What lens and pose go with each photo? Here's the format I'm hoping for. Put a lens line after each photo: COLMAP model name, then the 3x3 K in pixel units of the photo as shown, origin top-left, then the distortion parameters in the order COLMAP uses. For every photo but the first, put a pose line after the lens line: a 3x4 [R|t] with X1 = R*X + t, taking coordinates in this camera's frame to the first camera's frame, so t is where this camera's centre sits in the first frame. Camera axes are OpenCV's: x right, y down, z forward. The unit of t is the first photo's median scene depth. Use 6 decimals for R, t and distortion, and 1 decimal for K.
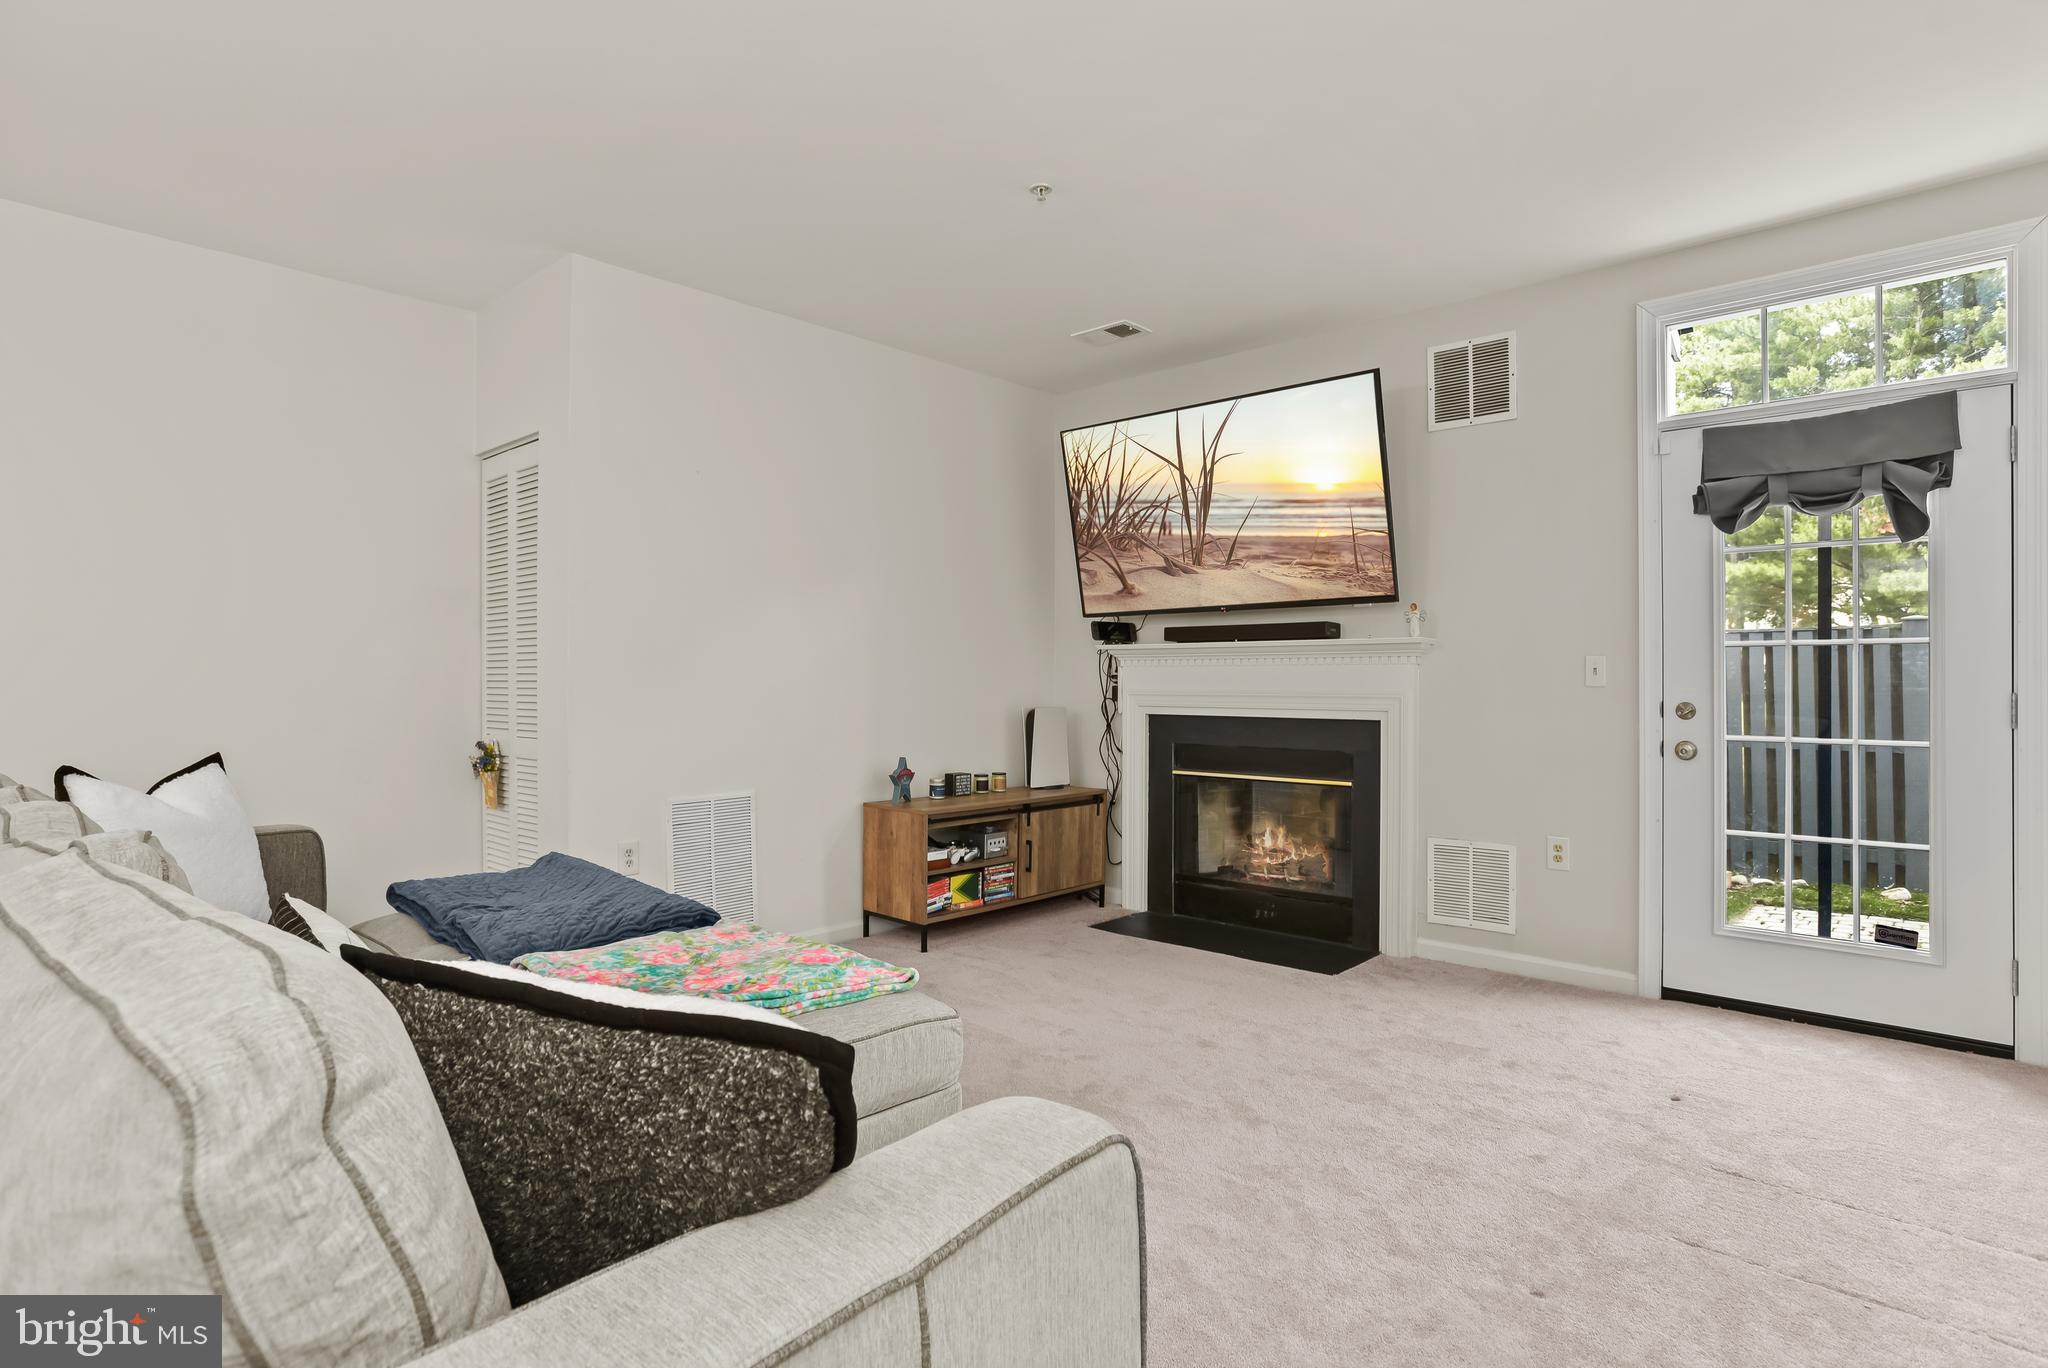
lens RADIAL K [[1027.8, 0, 1024.6], [0, 1027.8, 681.6], [0, 0, 1]] dist [-0.078937, 0.032082]
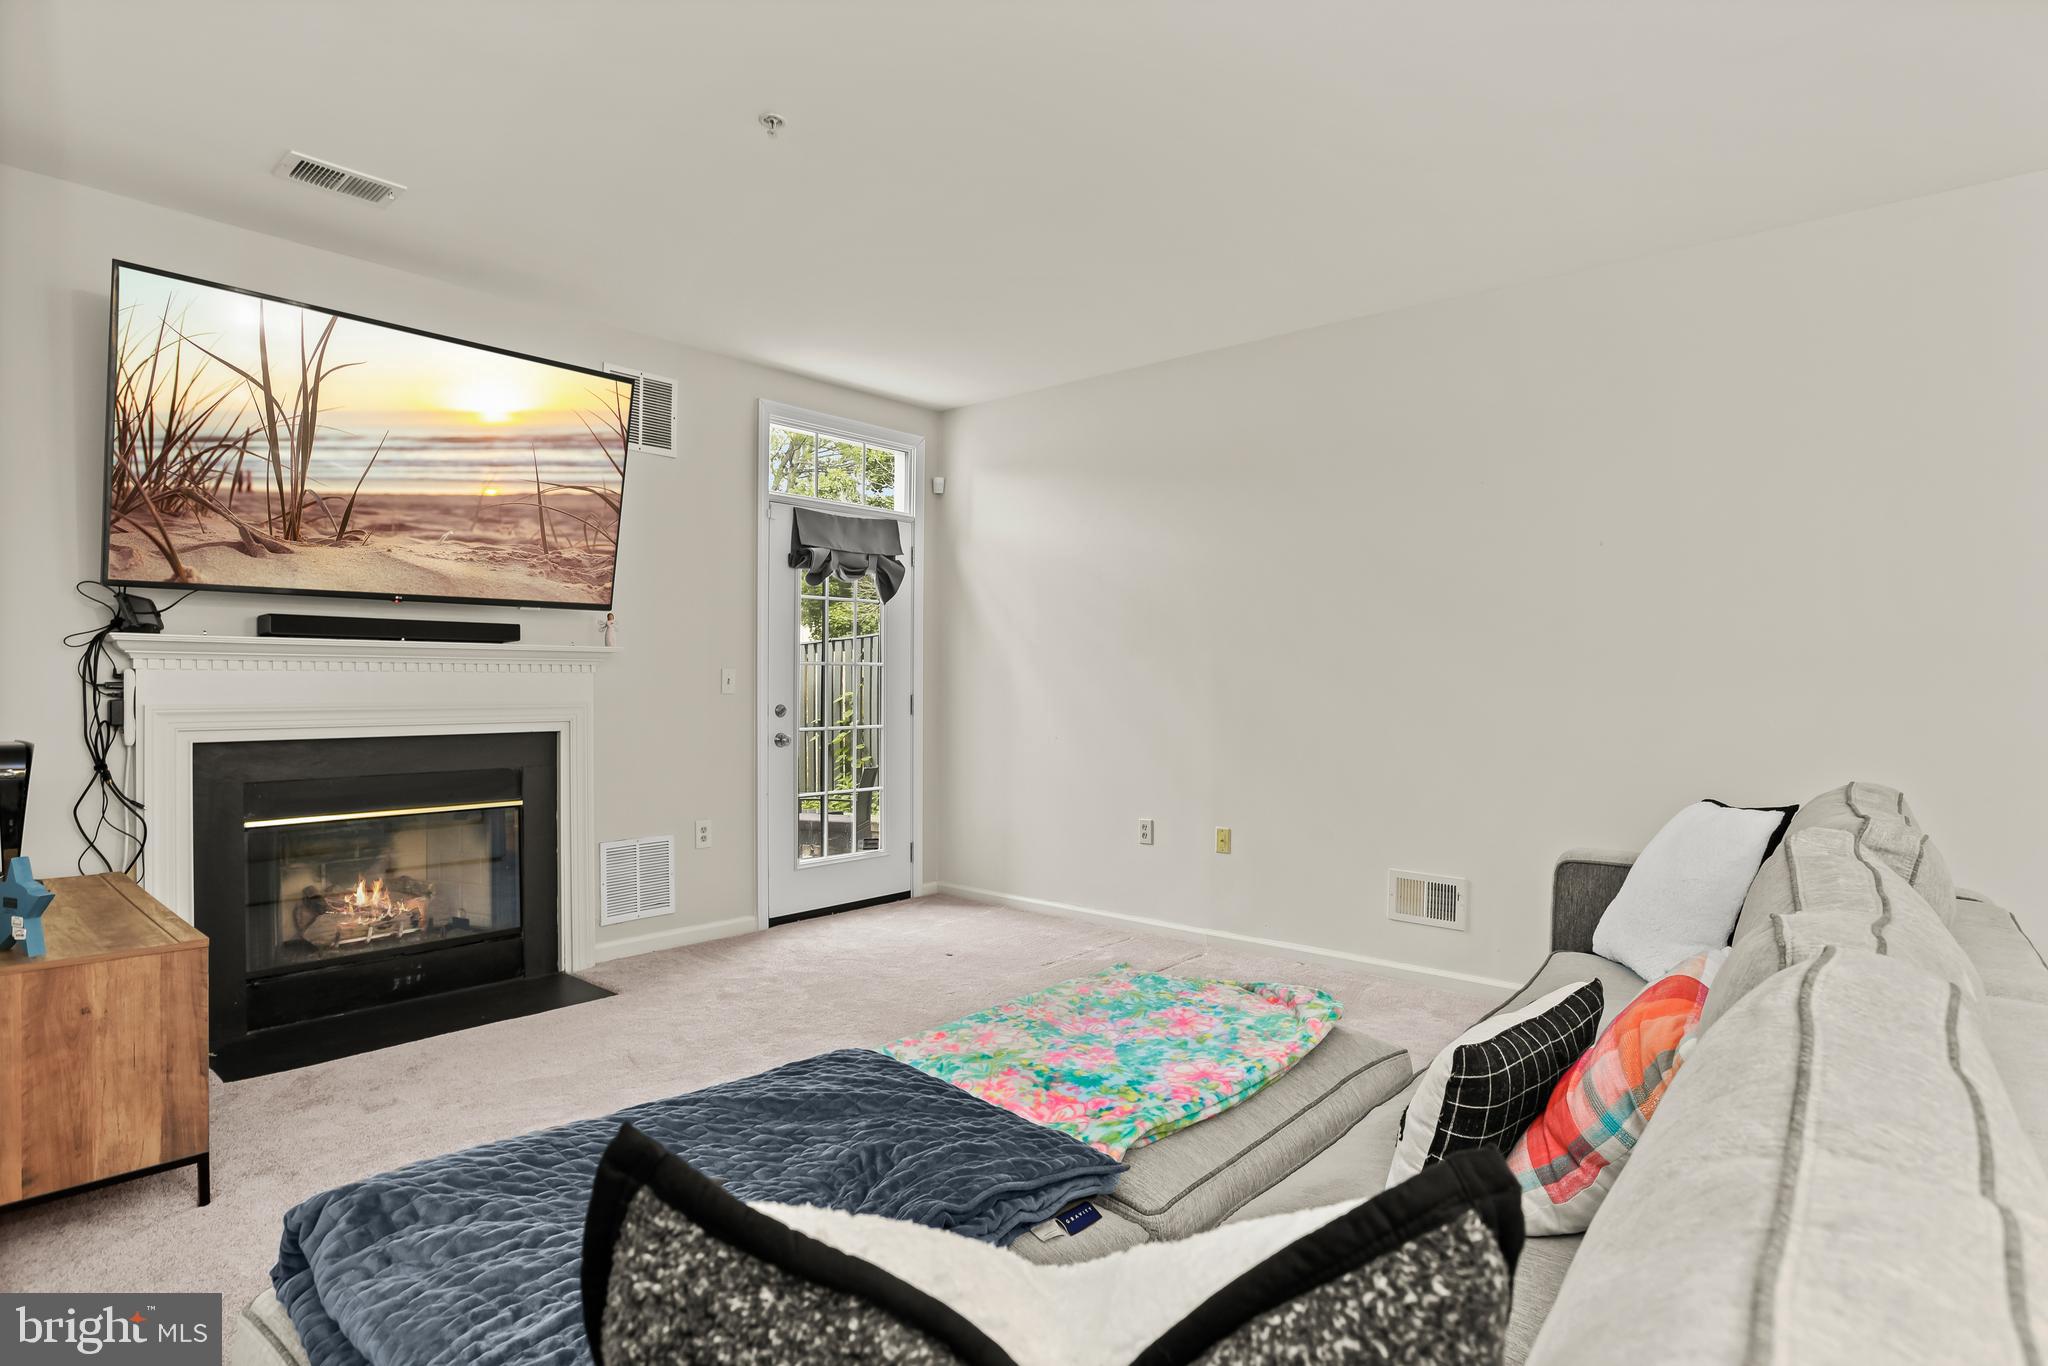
lens RADIAL K [[1019.7, 0, 1011.3], [0, 1019.7, 672.6], [0, 0, 1]] dist [-0.075998, 0.027695]
pose [[-0.006057, 0.010903, 0.999922, -0.586707], [0.004837, 0.999929, -0.010874, -0.004581], [-0.999970, 0.004770, -0.006109, 0.561657]]
